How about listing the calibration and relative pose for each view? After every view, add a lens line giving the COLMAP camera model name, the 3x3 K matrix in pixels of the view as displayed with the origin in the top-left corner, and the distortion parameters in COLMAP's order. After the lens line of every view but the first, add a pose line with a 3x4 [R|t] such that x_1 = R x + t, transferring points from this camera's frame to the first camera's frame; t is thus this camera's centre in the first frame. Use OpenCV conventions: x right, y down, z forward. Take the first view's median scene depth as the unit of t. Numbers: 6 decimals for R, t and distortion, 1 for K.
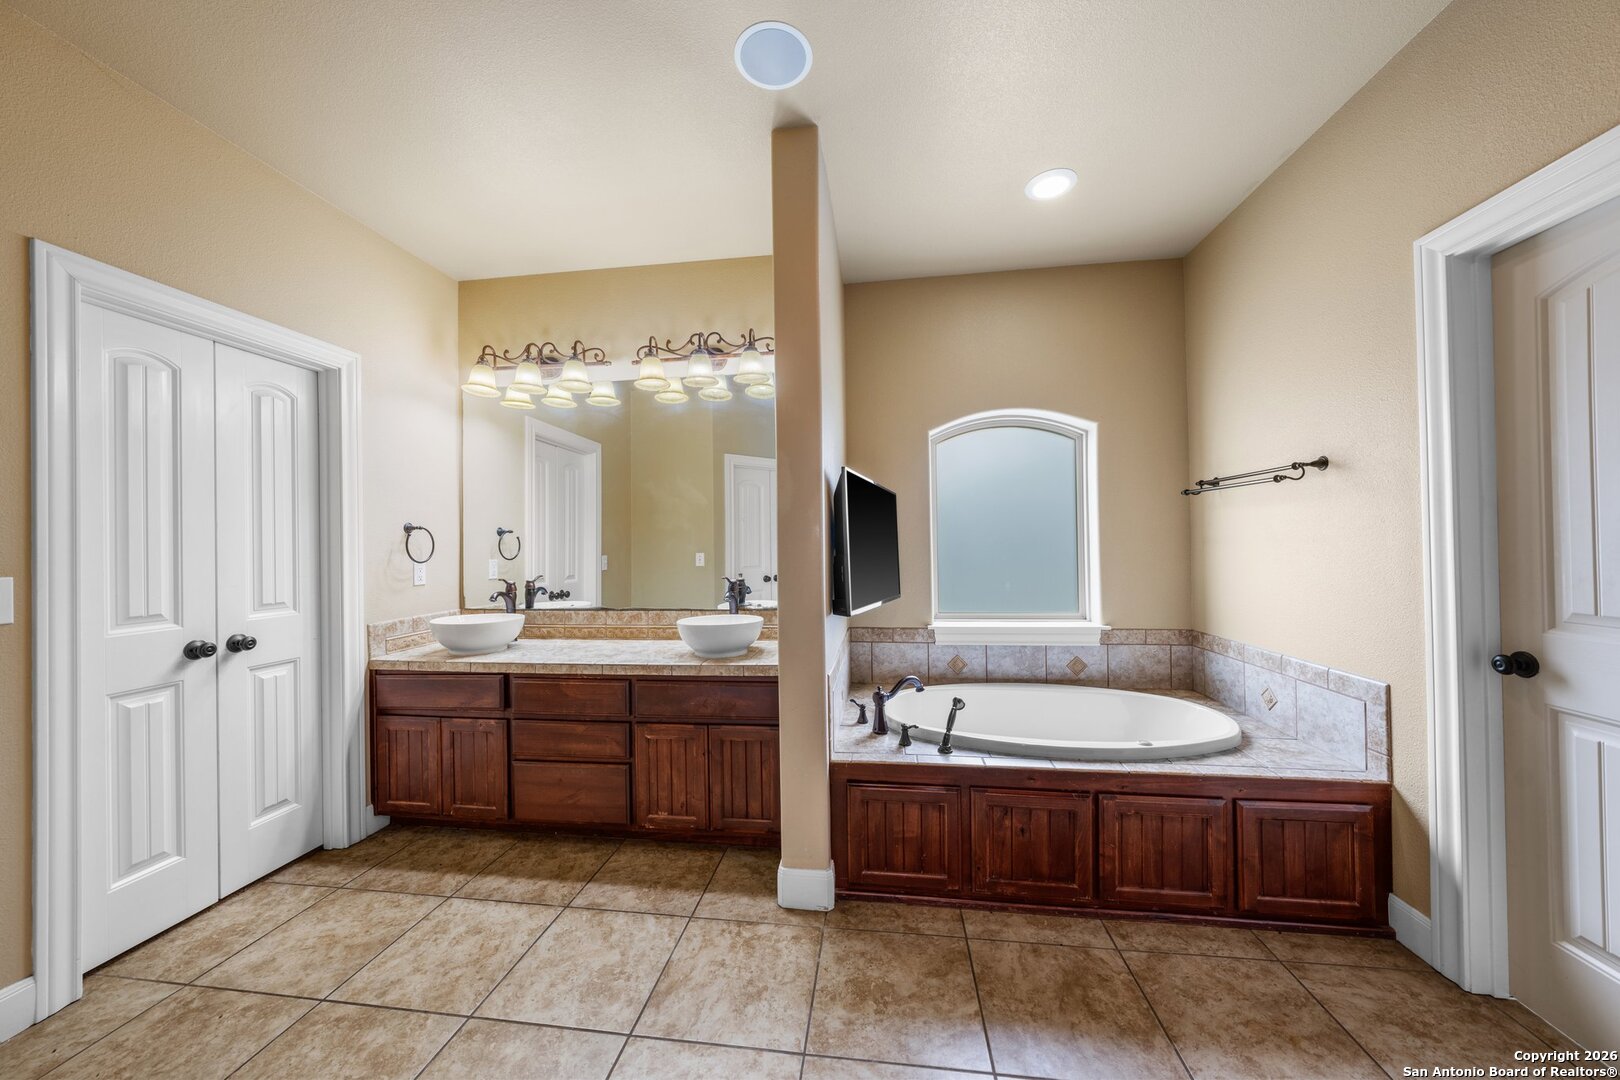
lens RADIAL K [[549.1, 0, 813.5], [0, 549.1, 536.8], [0, 0, 1]] dist [-0.002118, 0.000527]
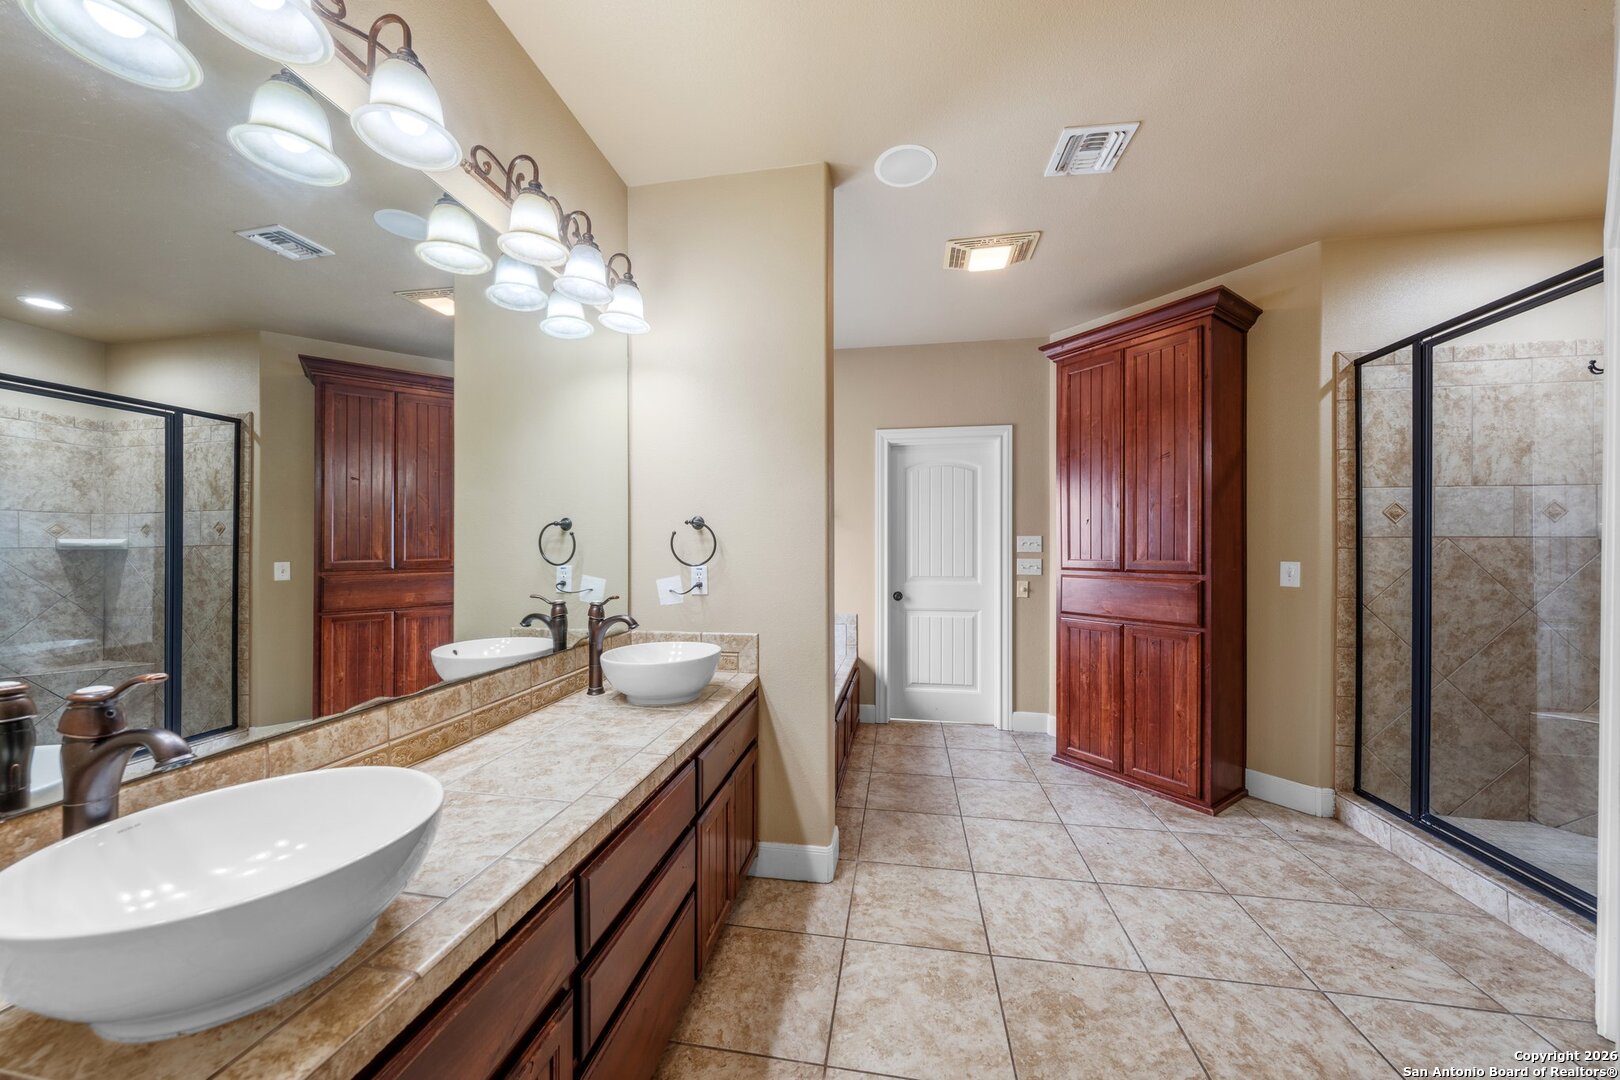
lens RADIAL K [[549.1, 0, 812.7], [0, 549.1, 550.6], [0, 0, 1]] dist [-0.002118, 0.000527]
pose [[0.041754, 0.012076, 0.999055, -1.365862], [-0.011819, 0.999863, -0.011592, 0.034131], [-0.999058, -0.011324, 0.041891, 1.177161]]
